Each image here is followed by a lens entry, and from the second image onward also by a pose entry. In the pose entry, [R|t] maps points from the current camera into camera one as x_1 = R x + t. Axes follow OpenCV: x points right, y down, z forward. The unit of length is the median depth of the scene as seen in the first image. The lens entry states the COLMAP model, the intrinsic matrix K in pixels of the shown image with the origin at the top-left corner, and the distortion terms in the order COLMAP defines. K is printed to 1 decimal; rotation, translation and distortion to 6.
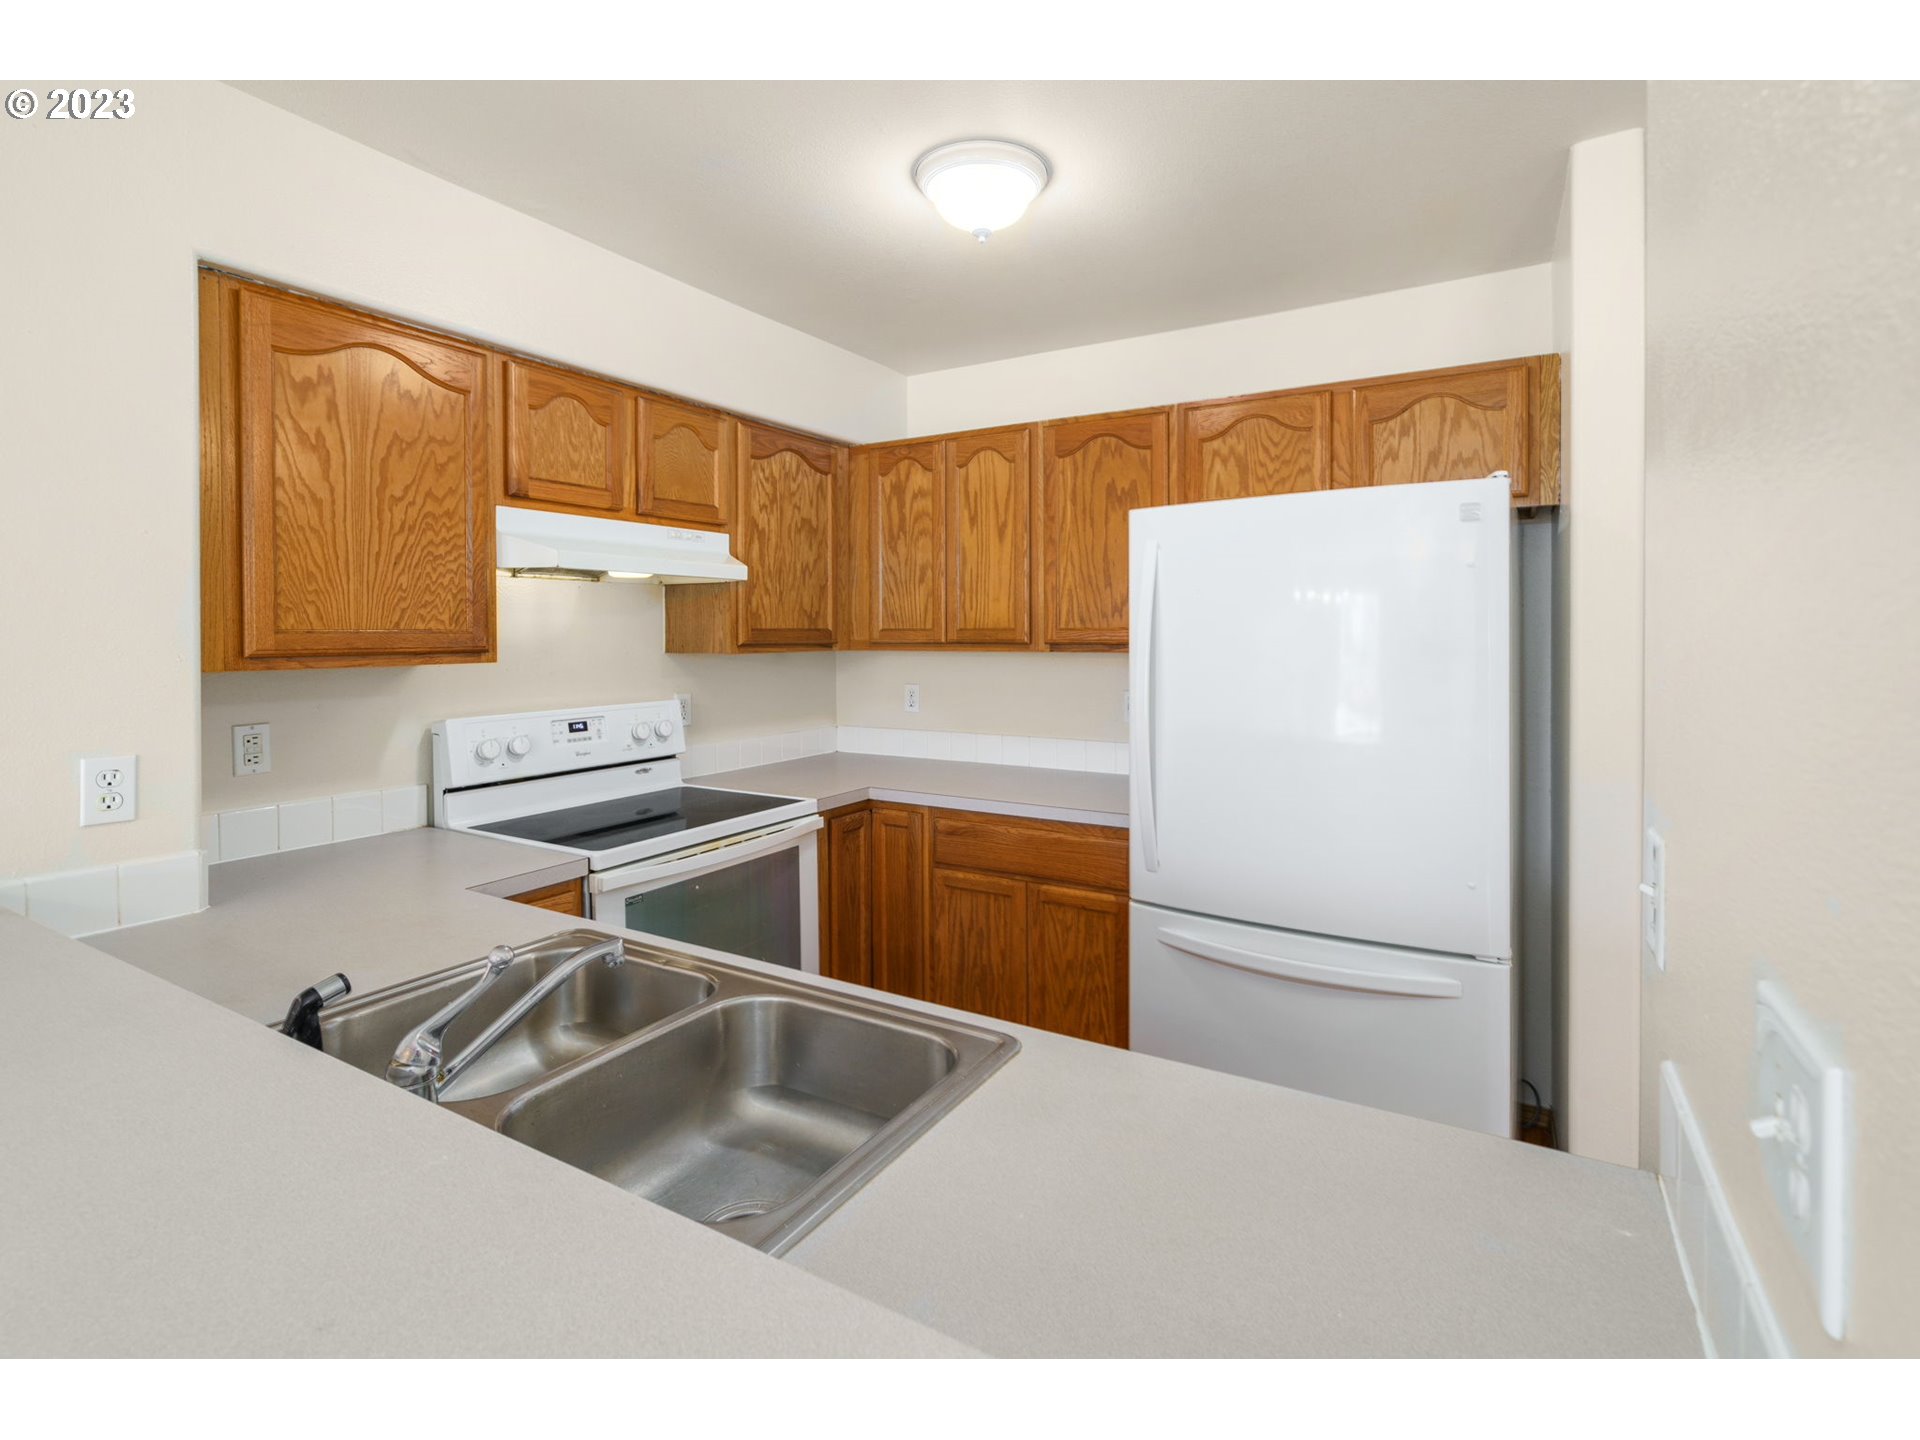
lens RADIAL K [[910.5, 0, 961.4], [0, 910.5, 642.2], [0, 0, 1]] dist [-0.000040, -0.000117]
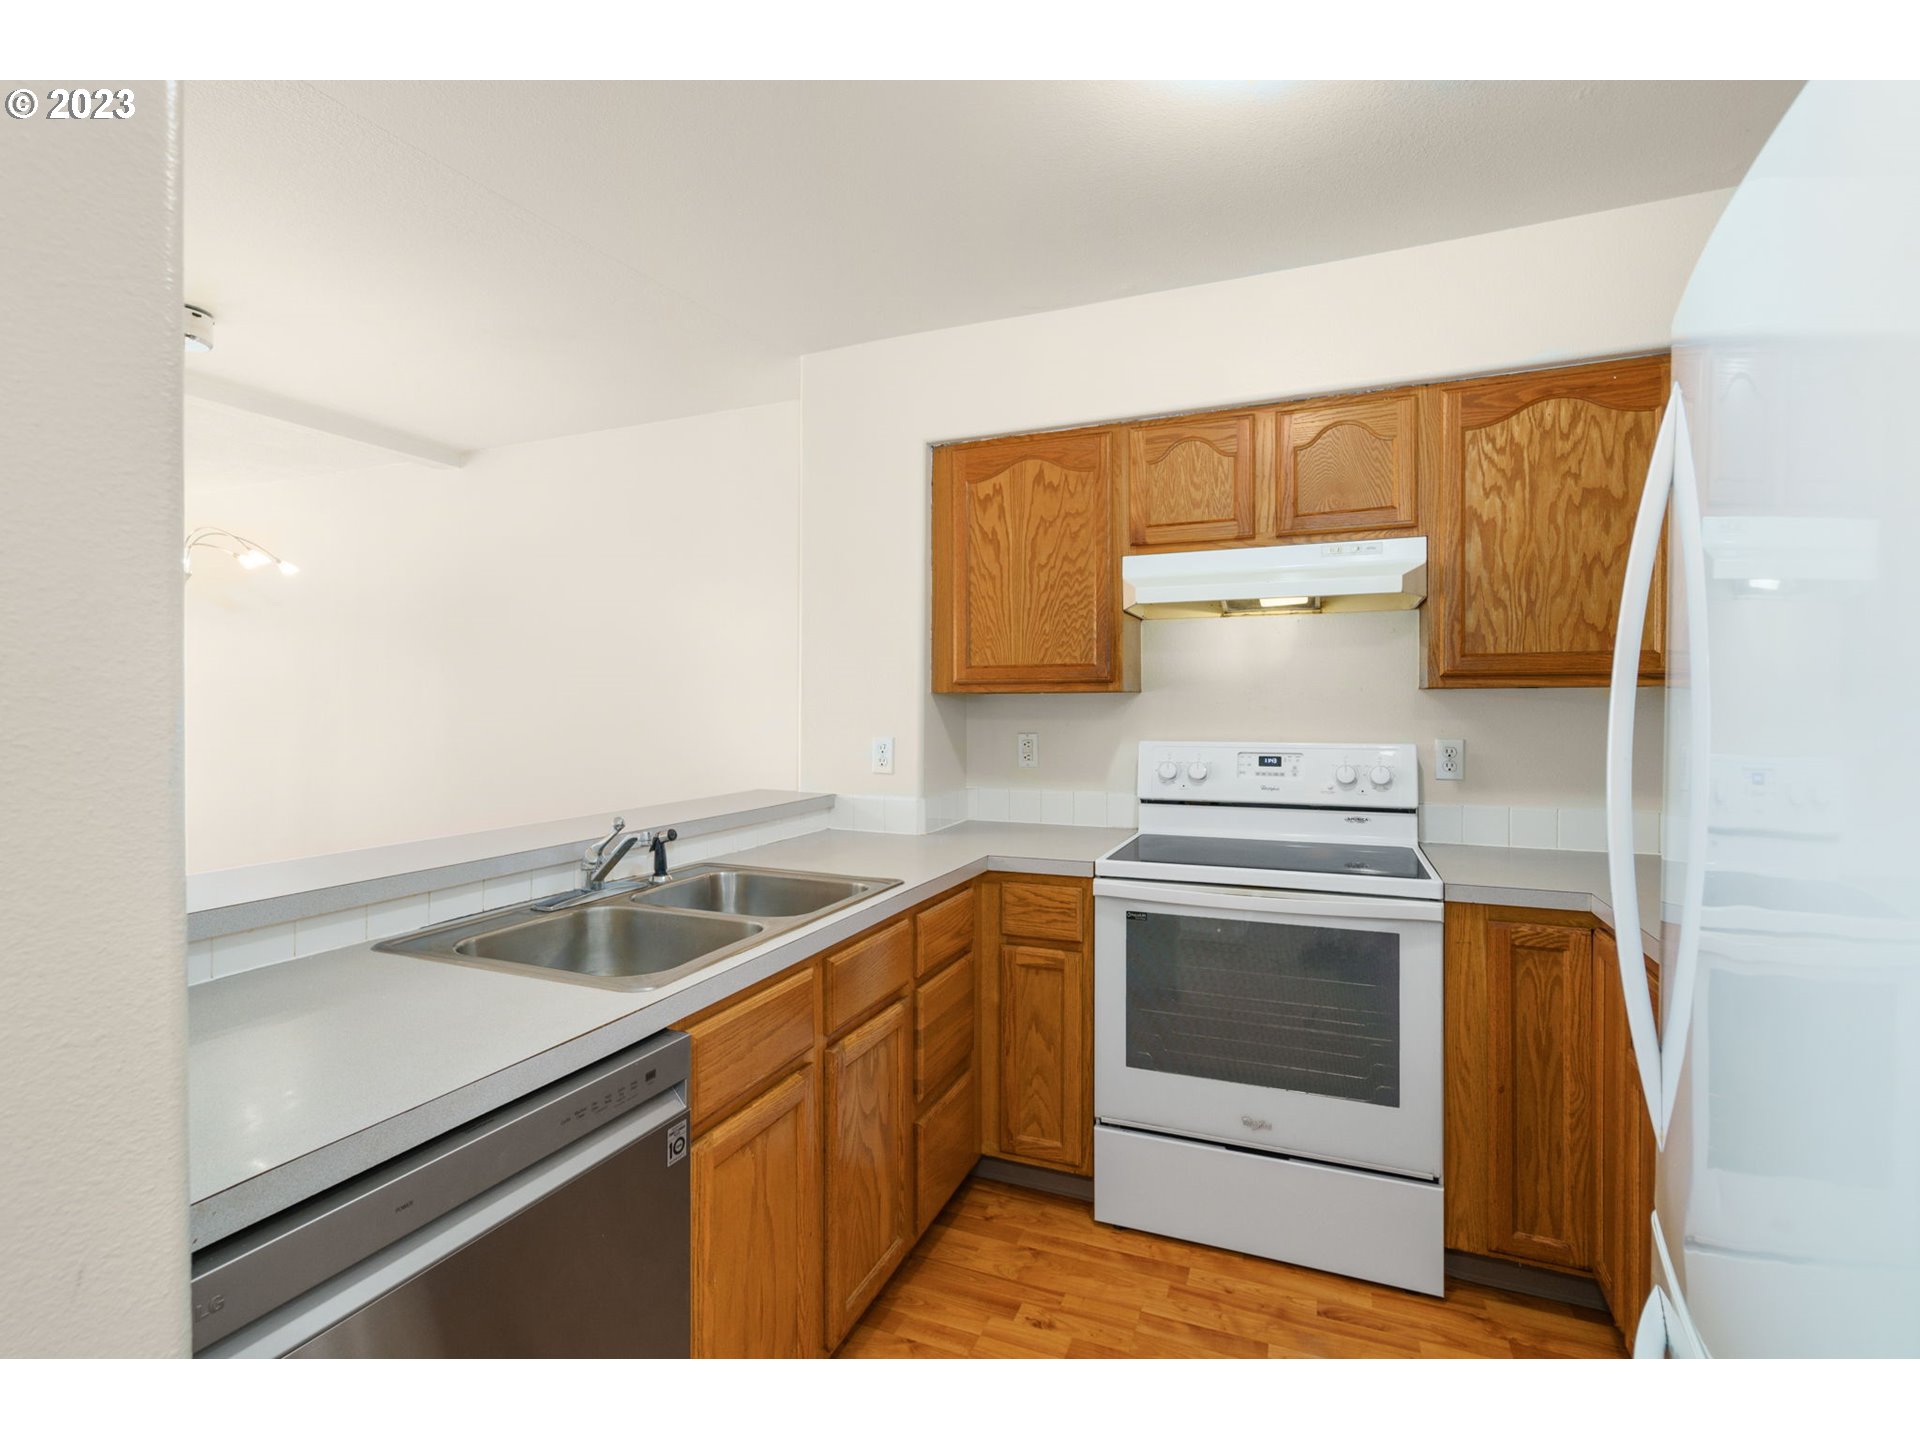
lens RADIAL K [[904.7, 0, 960.0], [0, 904.7, 720.0], [0, 0, 1]] dist [0.001066, -0.000056]
pose [[0.140807, 0.016257, -0.989904, 0.554837], [-0.011083, 0.999828, 0.014844, 0.040364], [0.989975, 0.008881, 0.140963, 0.572910]]
